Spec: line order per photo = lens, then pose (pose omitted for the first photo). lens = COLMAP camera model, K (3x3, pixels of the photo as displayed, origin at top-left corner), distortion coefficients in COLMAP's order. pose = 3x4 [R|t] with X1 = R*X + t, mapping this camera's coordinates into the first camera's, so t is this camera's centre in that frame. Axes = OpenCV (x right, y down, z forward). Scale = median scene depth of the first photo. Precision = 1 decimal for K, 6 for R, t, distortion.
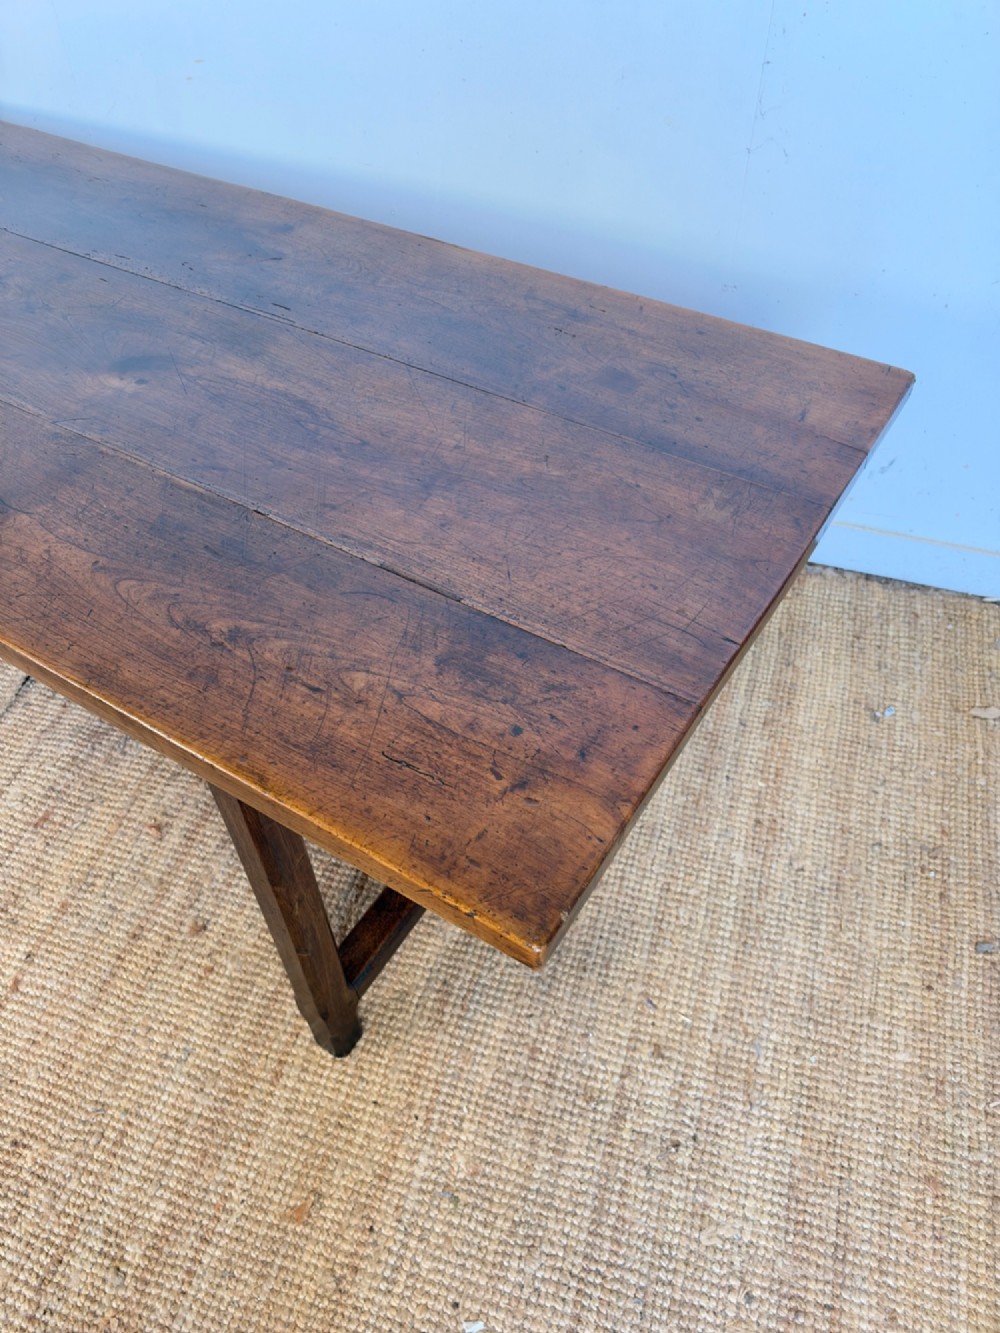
lens RADIAL K [[977.6, 0, 493.5], [0, 977.6, 674.7], [0, 0, 1]] dist [-0.015486, -0.002337]
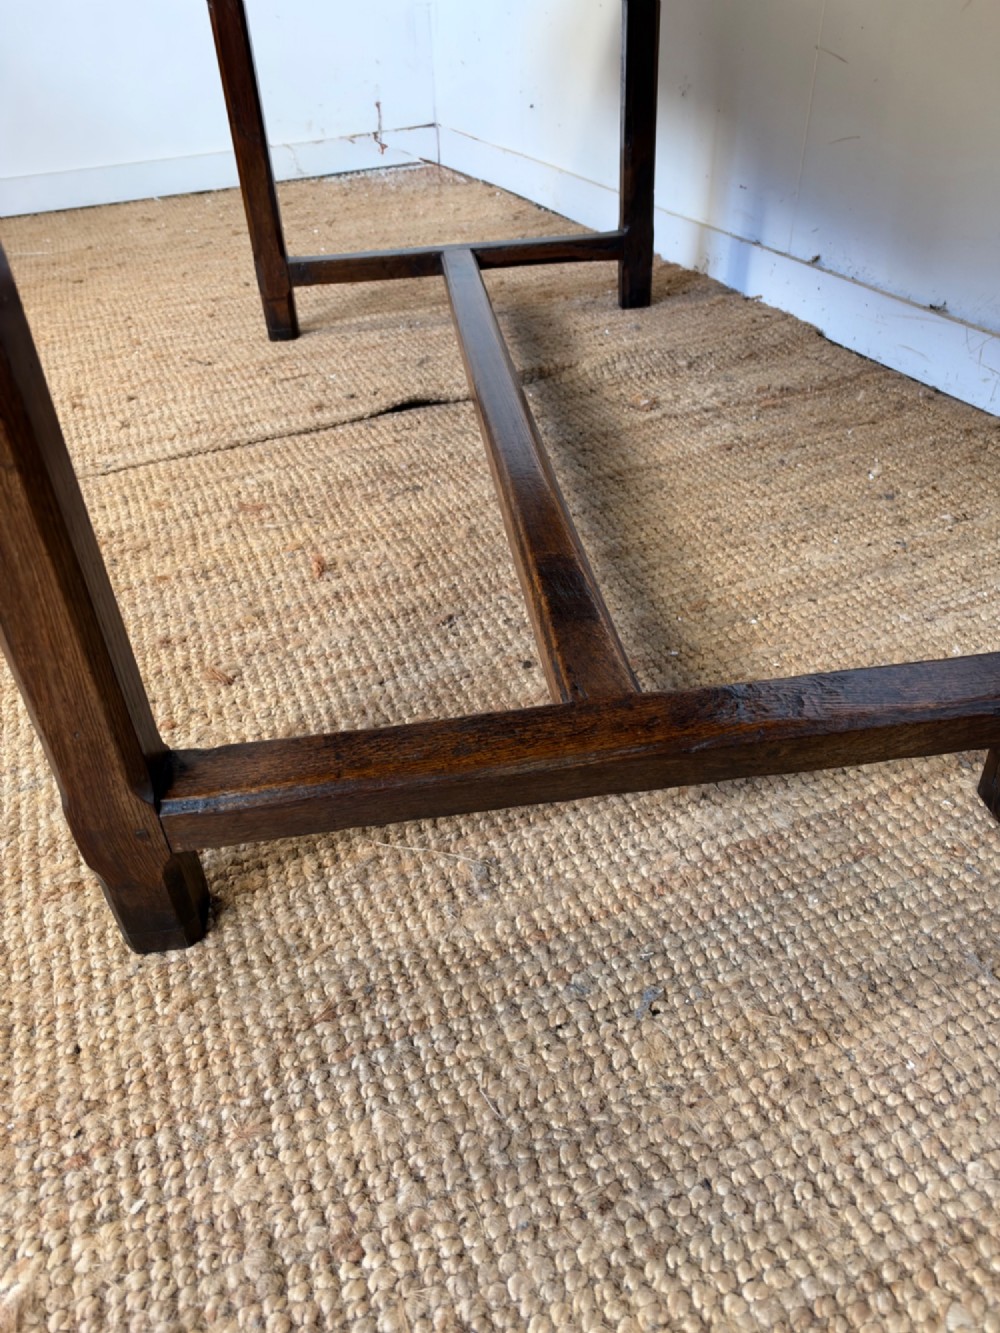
lens RADIAL K [[977.6, 0, 500.6], [0, 977.6, 668.2], [0, 0, 1]] dist [-0.015486, -0.002337]
pose [[0.648355, 0.448108, -0.615495, 0.222441], [-0.548507, 0.835588, 0.030554, 0.154223], [0.527992, 0.317793, 0.787548, 0.675413]]
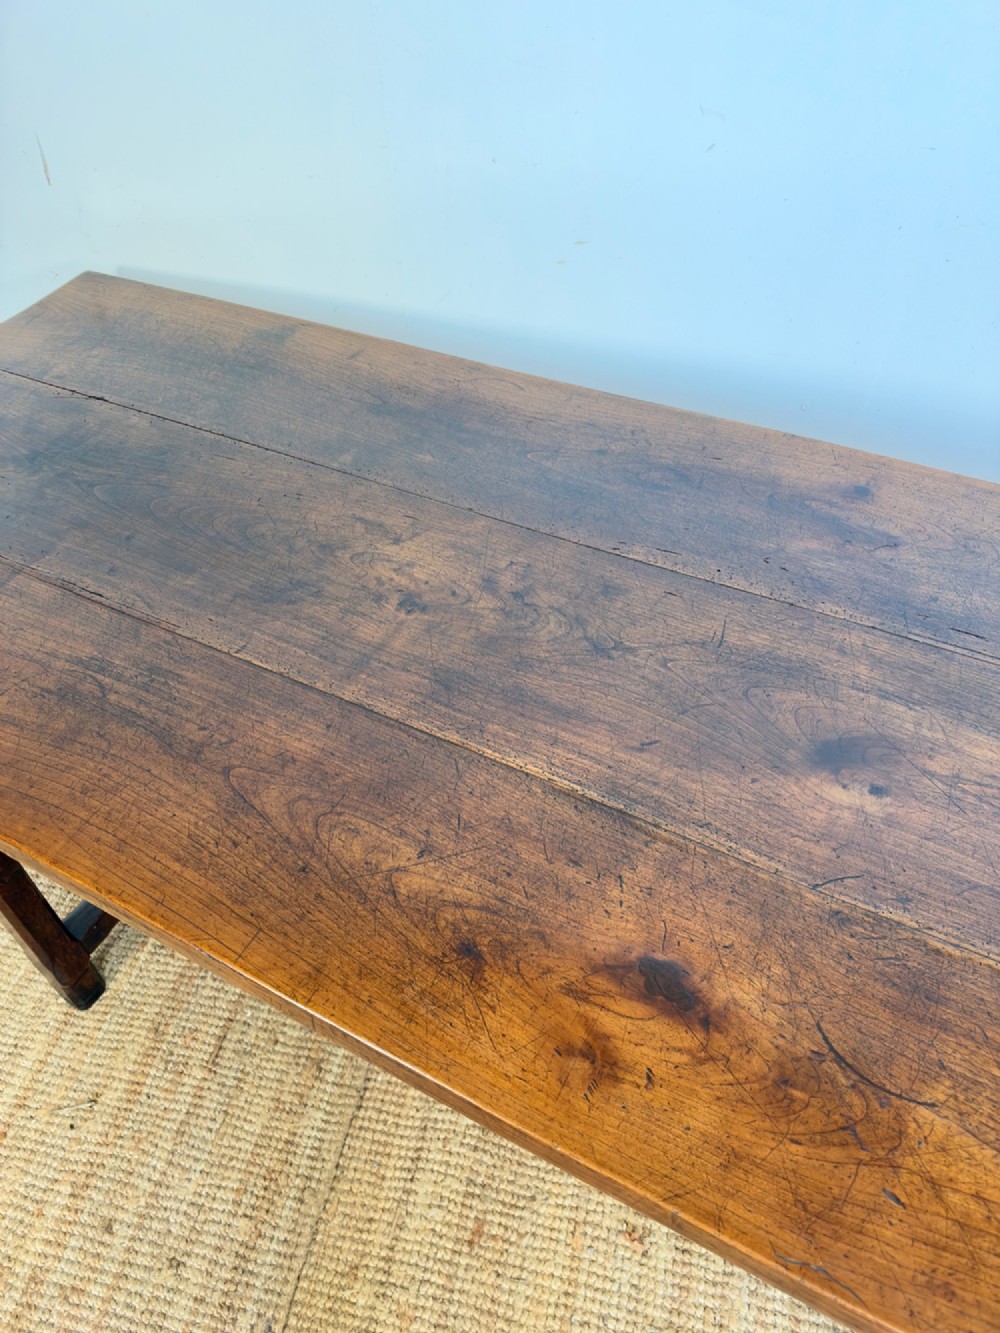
lens RADIAL K [[977.6, 0, 495.3], [0, 977.6, 669.9], [0, 0, 1]] dist [-0.015486, -0.002337]
pose [[0.997223, -0.068005, 0.030367, -0.545295], [0.069483, 0.996299, -0.050606, -0.311973], [-0.026814, 0.052576, 0.998257, 0.264529]]
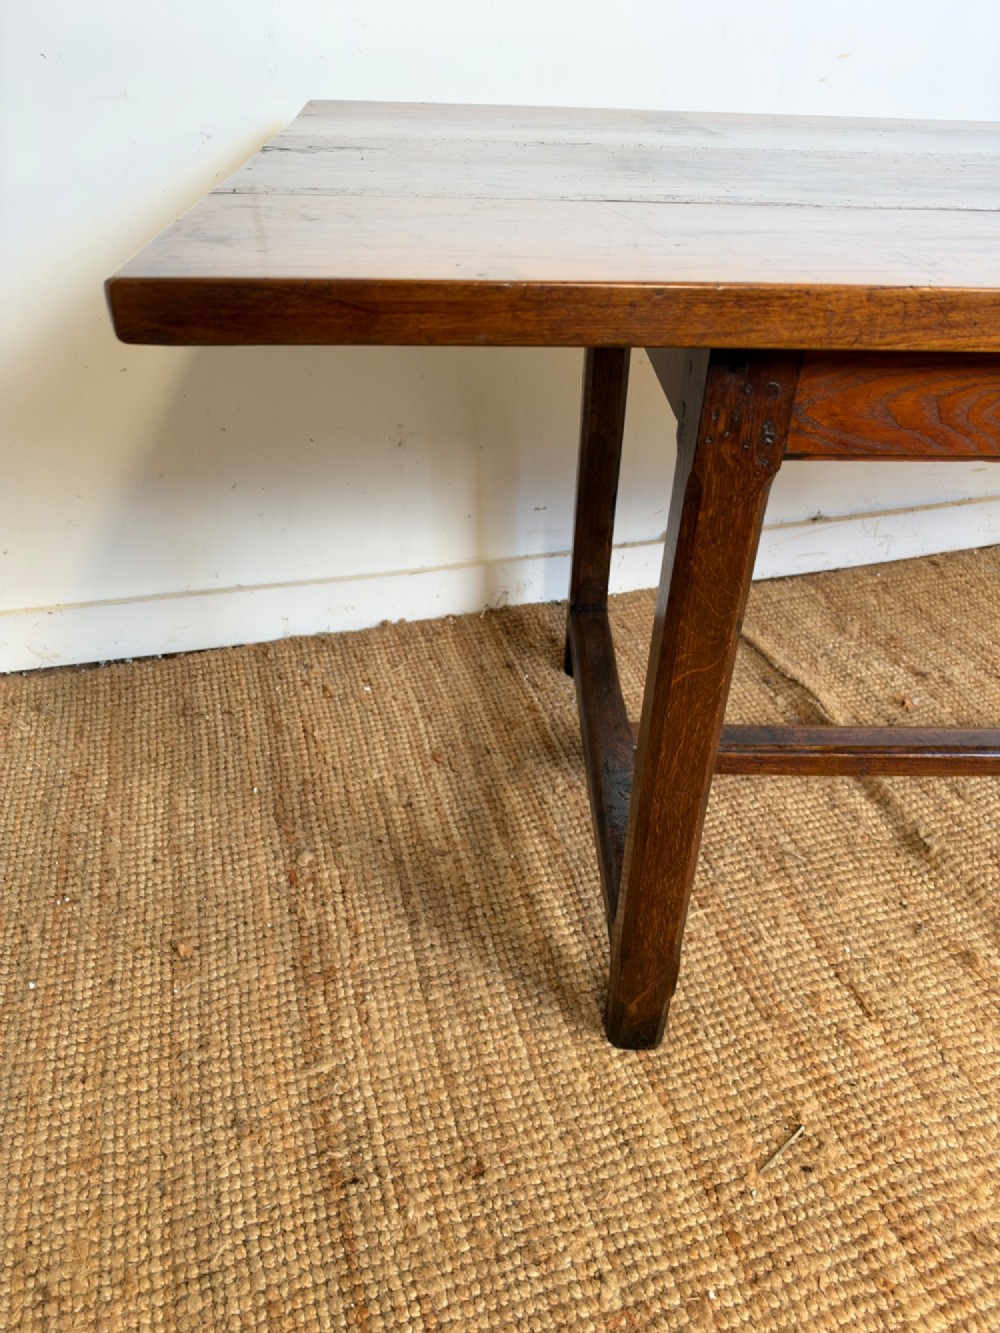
lens RADIAL K [[977.6, 0, 490.1], [0, 977.6, 674.5], [0, 0, 1]] dist [-0.015486, -0.002337]
pose [[0.820283, -0.296023, 0.489394, -1.414249], [0.398350, 0.909685, -0.117434, -0.237659], [-0.410431, 0.291279, 0.864120, 0.731240]]
